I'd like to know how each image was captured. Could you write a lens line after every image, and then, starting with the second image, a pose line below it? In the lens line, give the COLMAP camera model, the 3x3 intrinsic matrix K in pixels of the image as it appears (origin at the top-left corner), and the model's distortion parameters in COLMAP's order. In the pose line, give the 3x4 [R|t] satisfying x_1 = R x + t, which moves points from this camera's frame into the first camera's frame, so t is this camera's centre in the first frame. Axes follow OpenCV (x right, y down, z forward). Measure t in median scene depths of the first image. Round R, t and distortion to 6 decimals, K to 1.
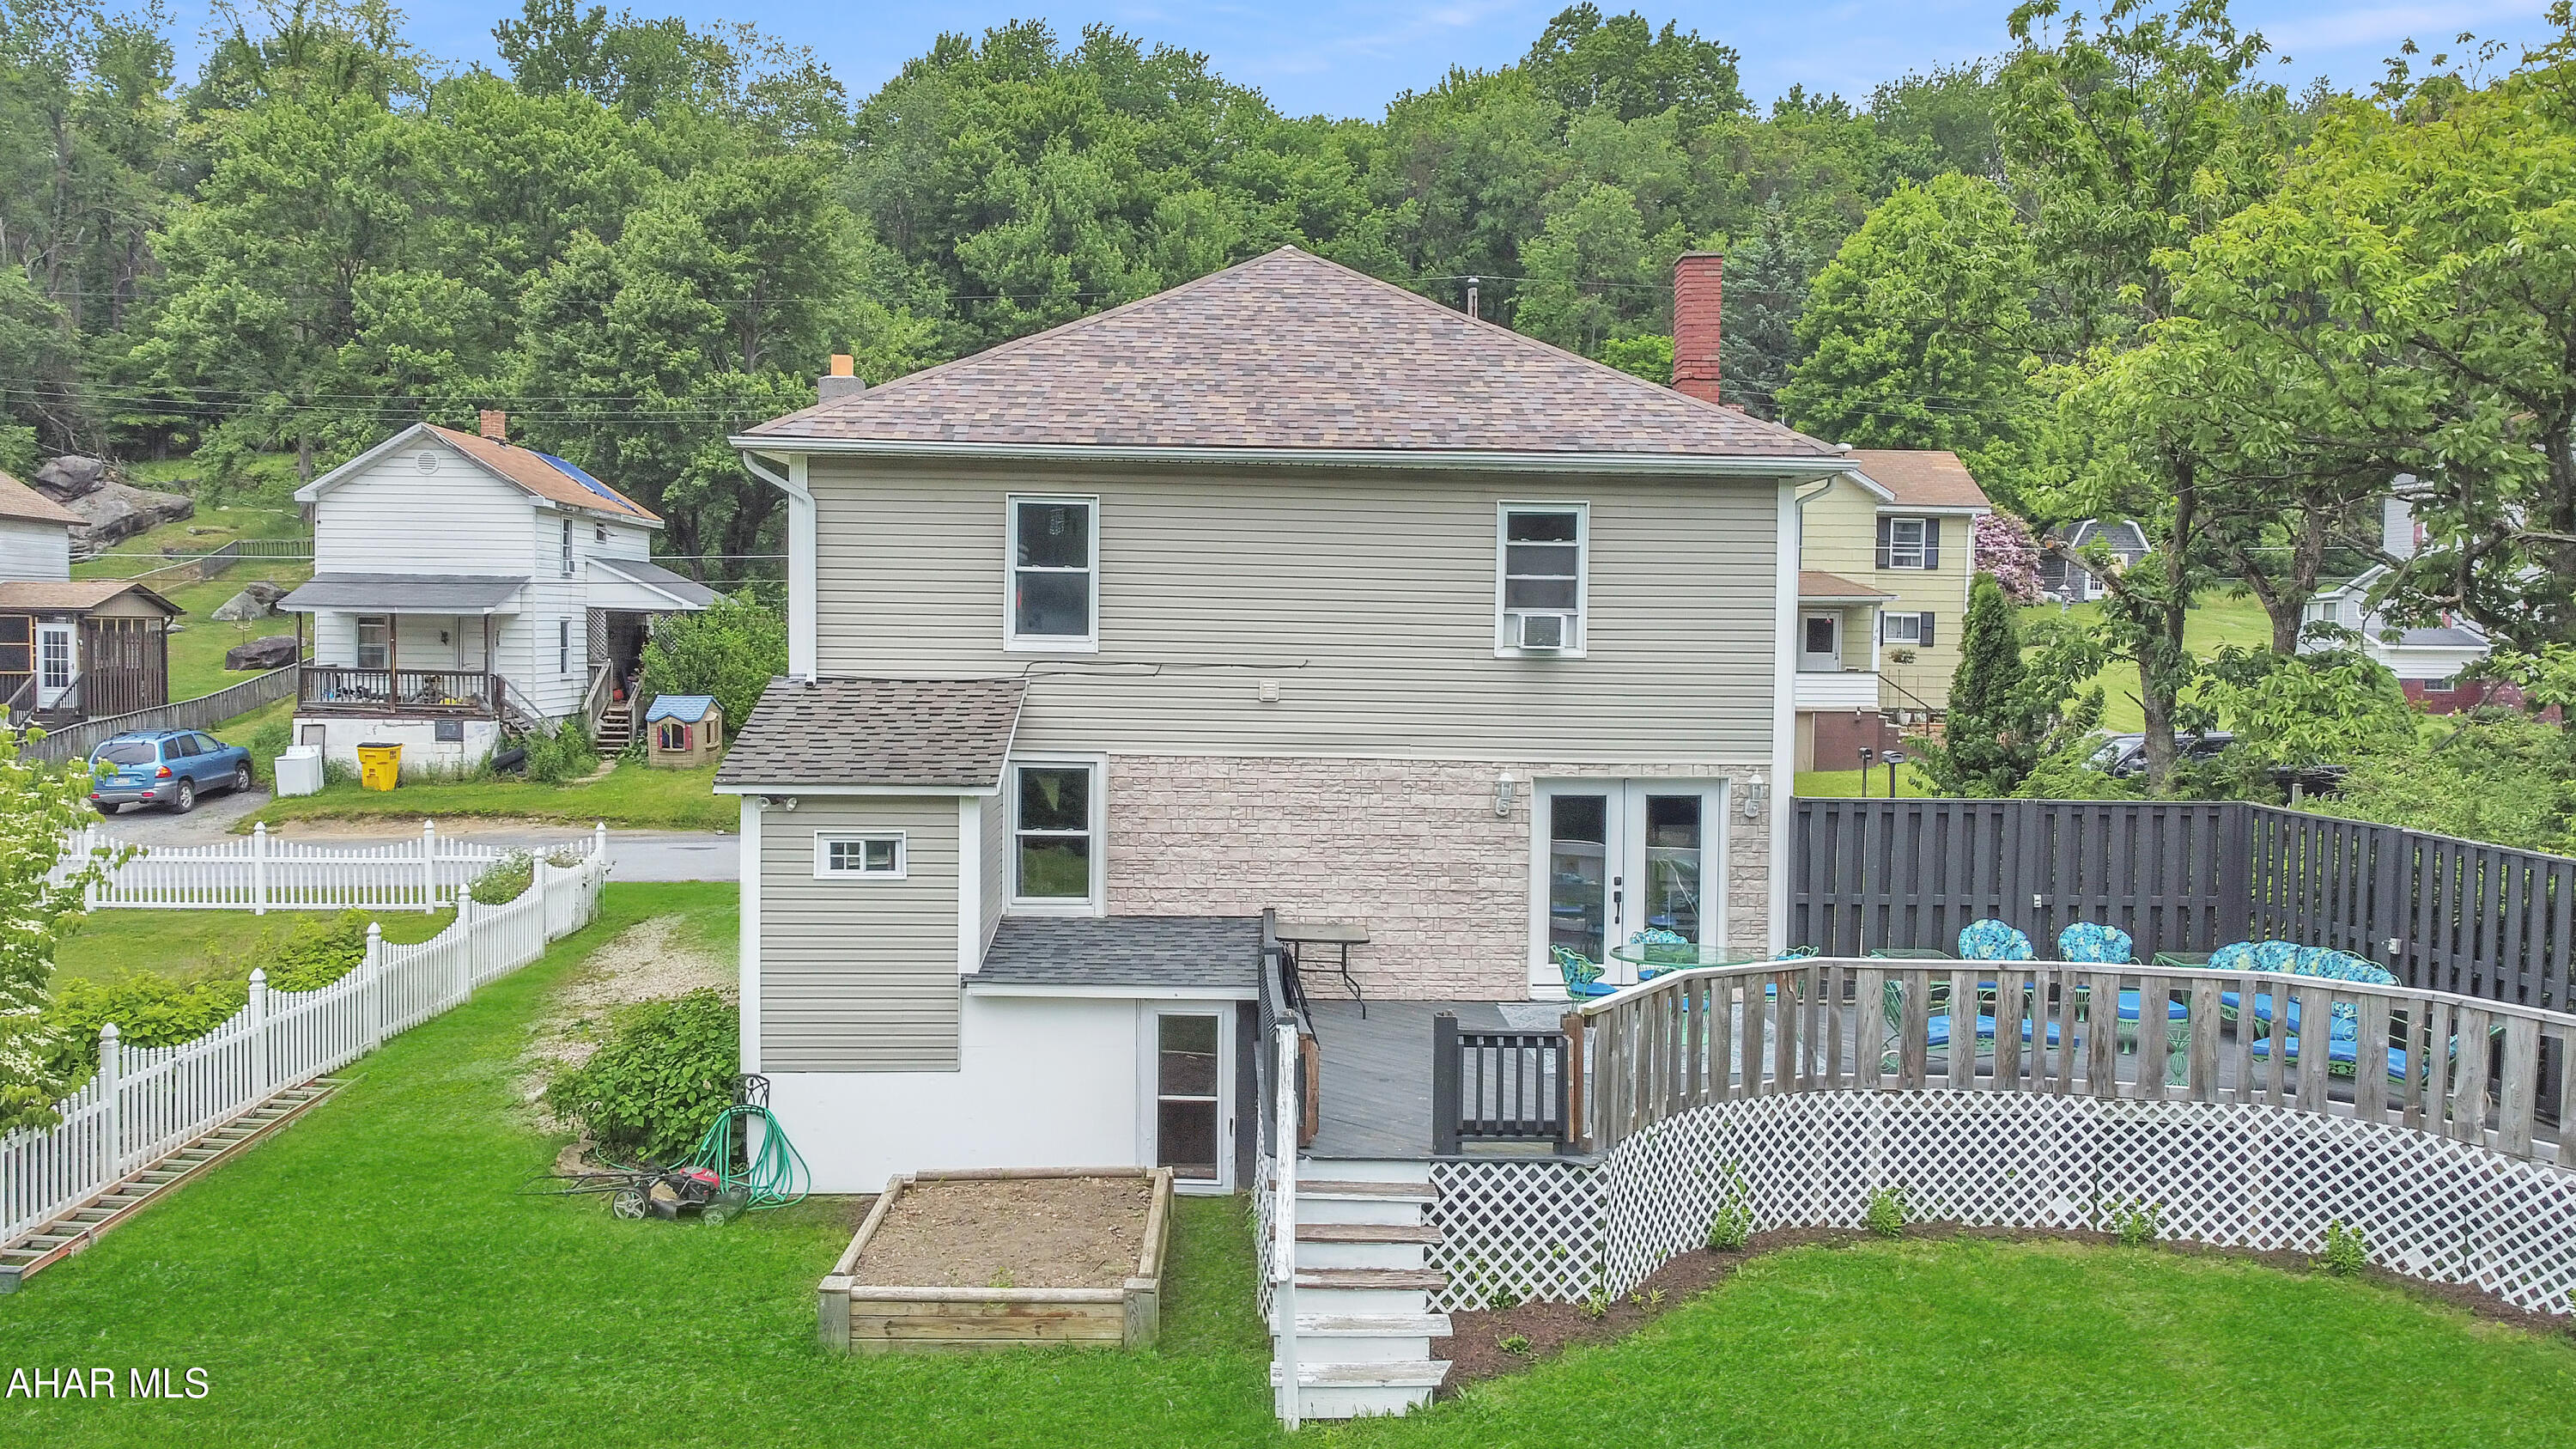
lens RADIAL K [[1956.7, 0, 1288.0], [0, 1956.7, 724.5], [0, 0, 1]] dist [-0.003426, 0.000698]
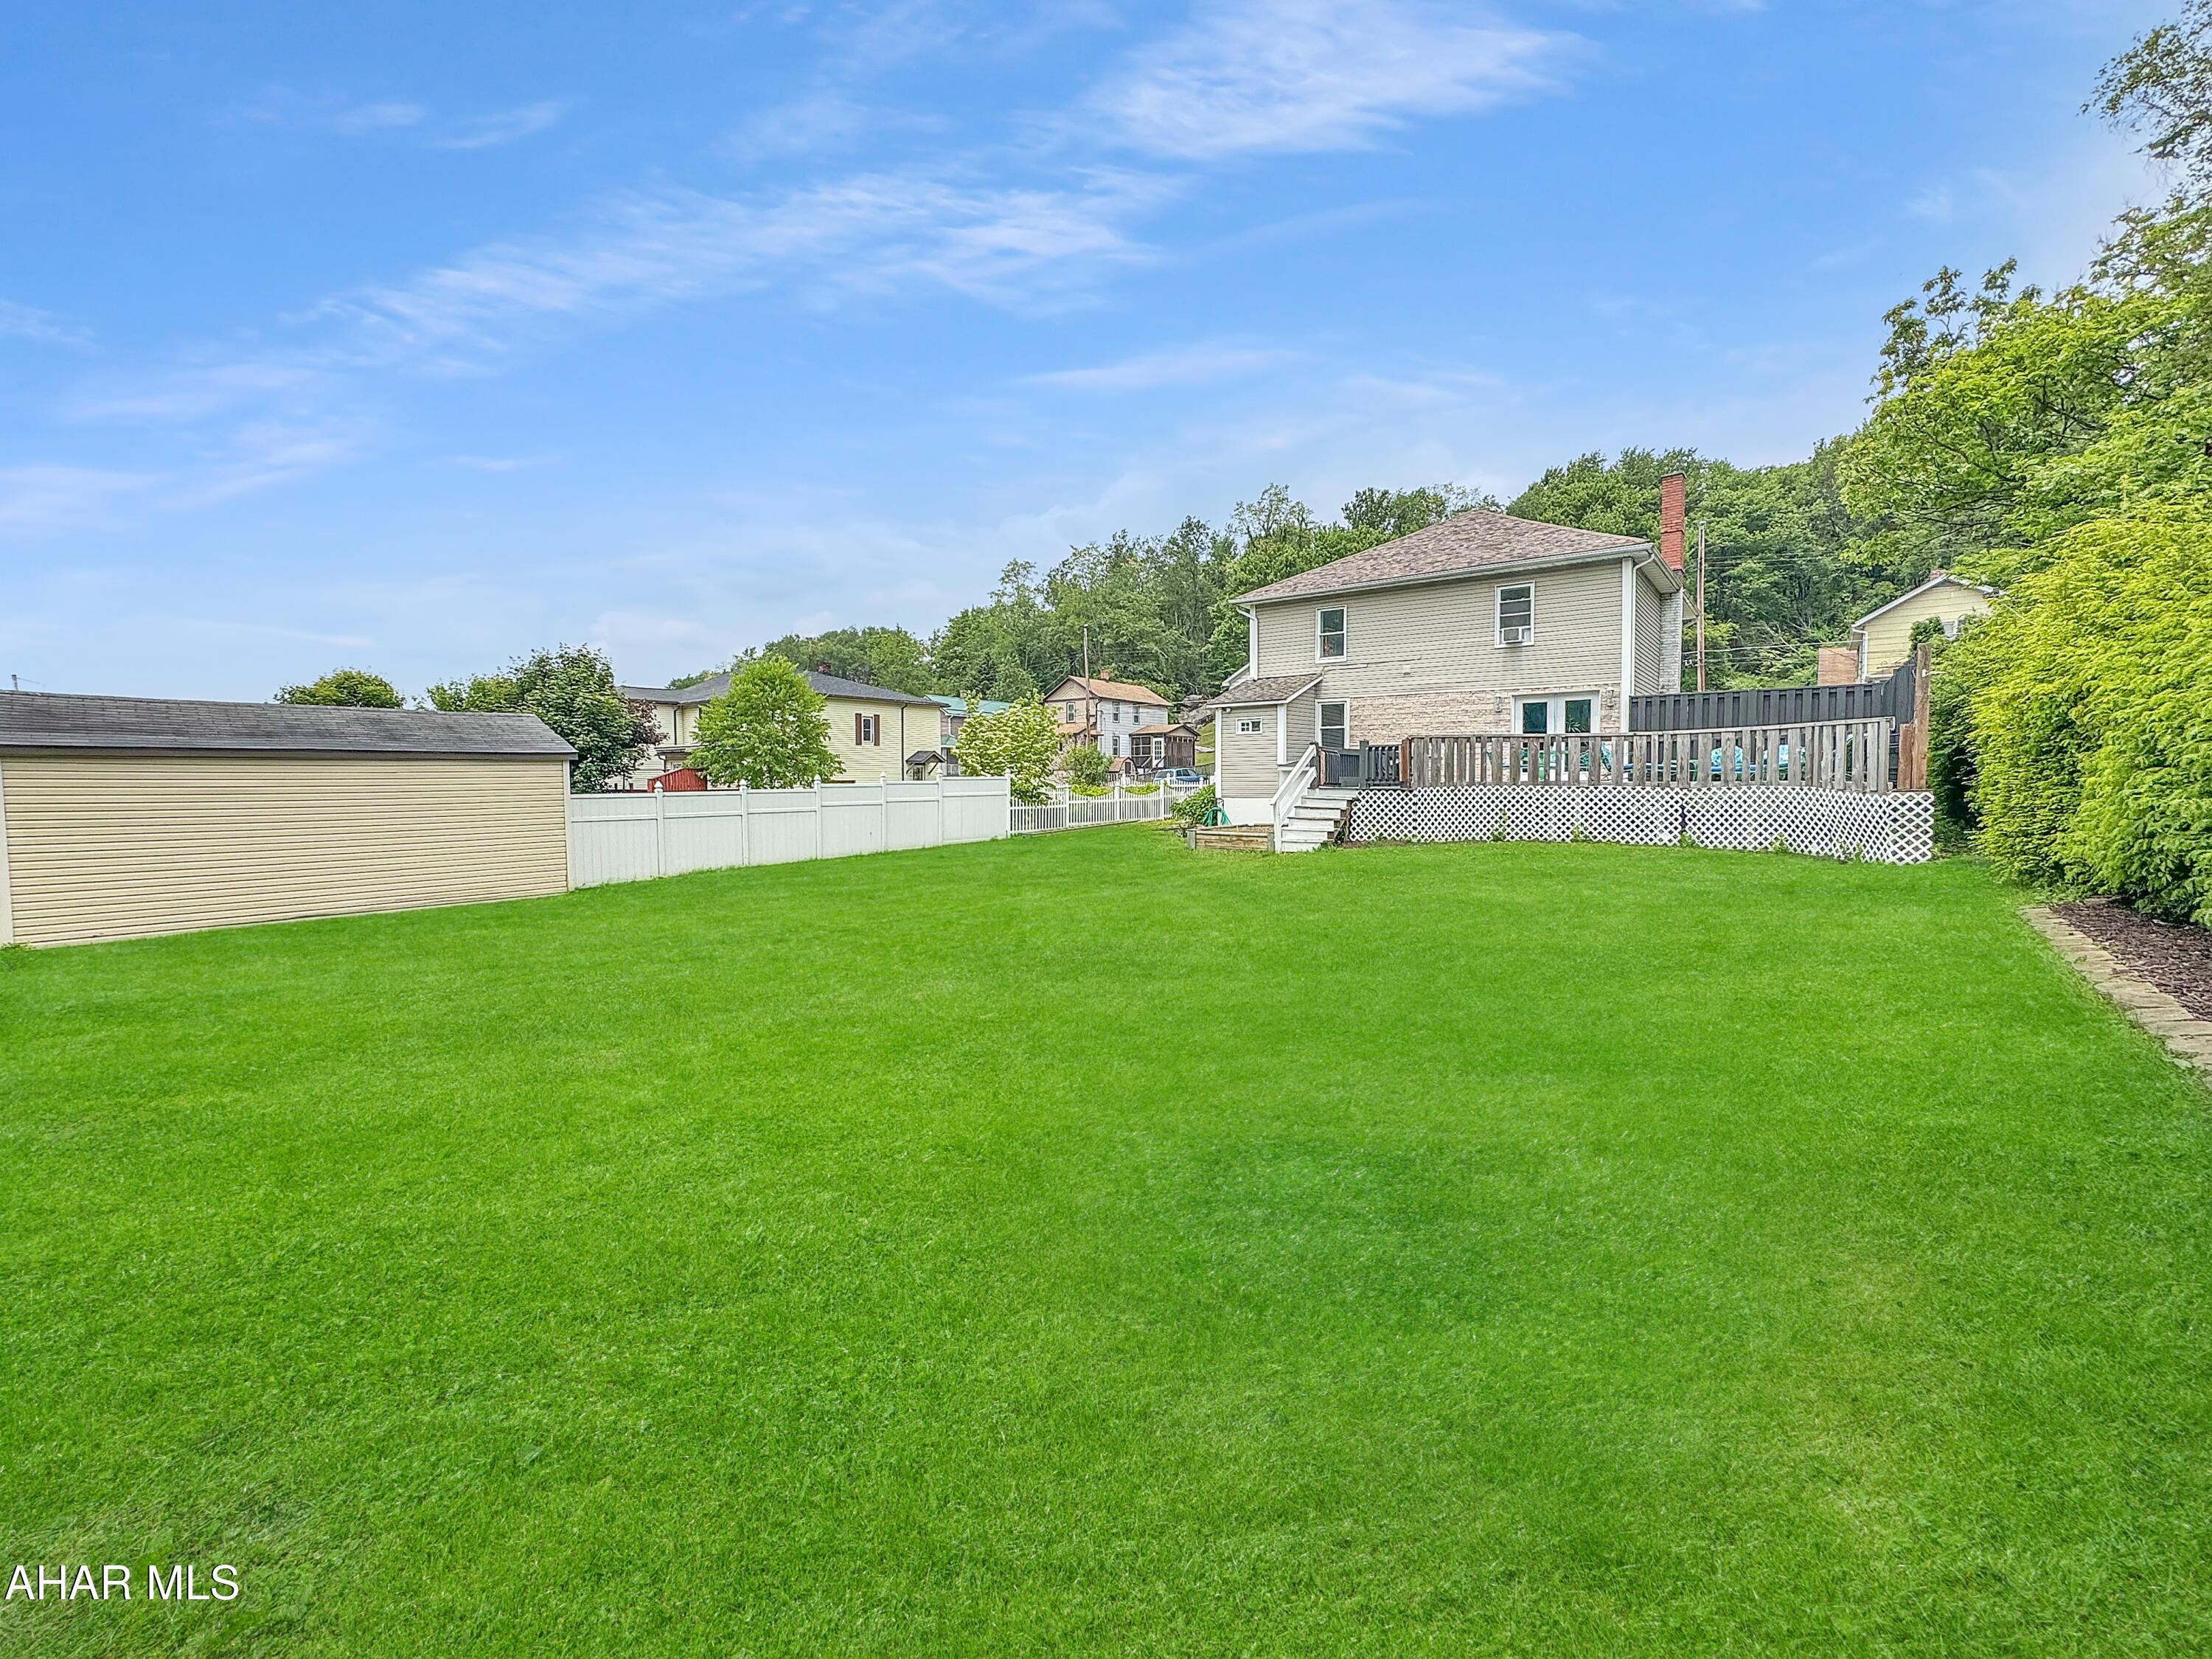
lens RADIAL K [[902.4, 0, 1129.0], [0, 902.4, 823.3], [0, 0, 1]] dist [0.002292, 0.000475]
pose [[0.781617, 0.014918, -0.623580, 0.461380], [-0.018051, 0.999836, 0.001294, 0.196184], [0.623498, 0.010245, 0.781758, -0.199018]]
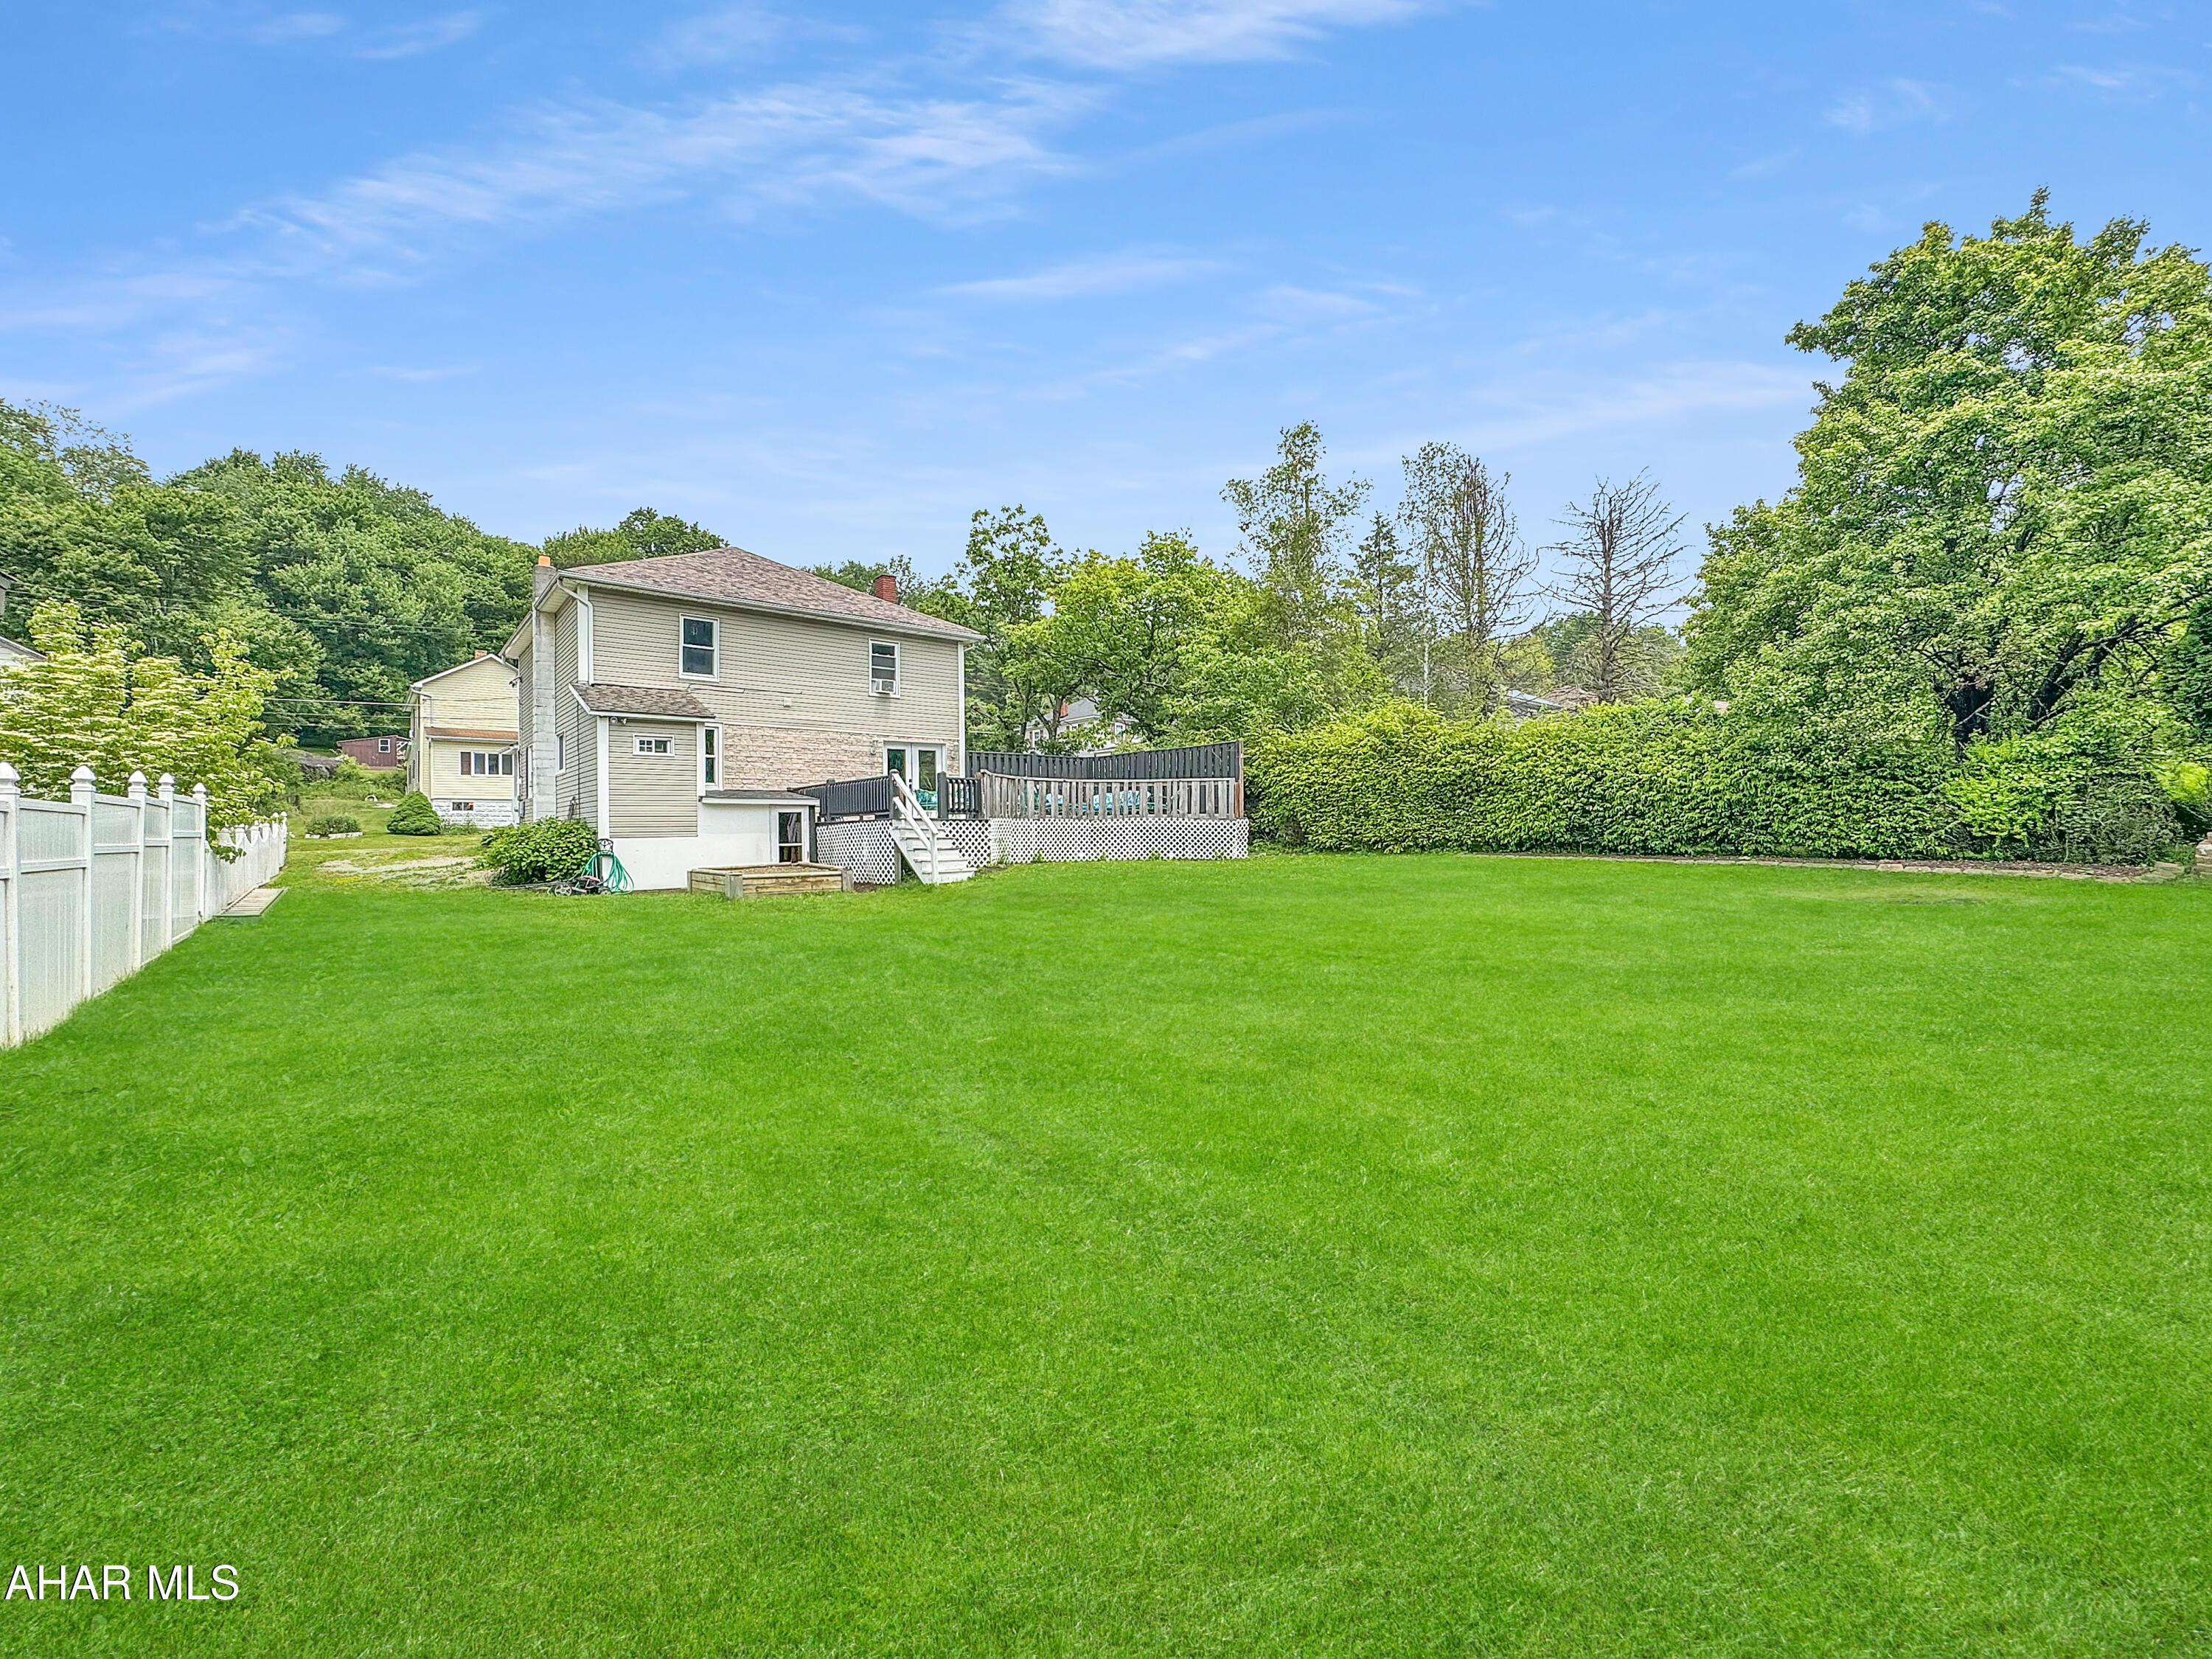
lens RADIAL K [[892.9, 0, 1082.9], [0, 892.9, 819.9], [0, 0, 1]] dist [0.000286, 0.002332]
pose [[0.793522, -0.017621, 0.608286, -0.413784], [0.054552, 0.997616, -0.042266, 0.205320], [-0.606091, 0.066722, 0.792592, -0.153045]]
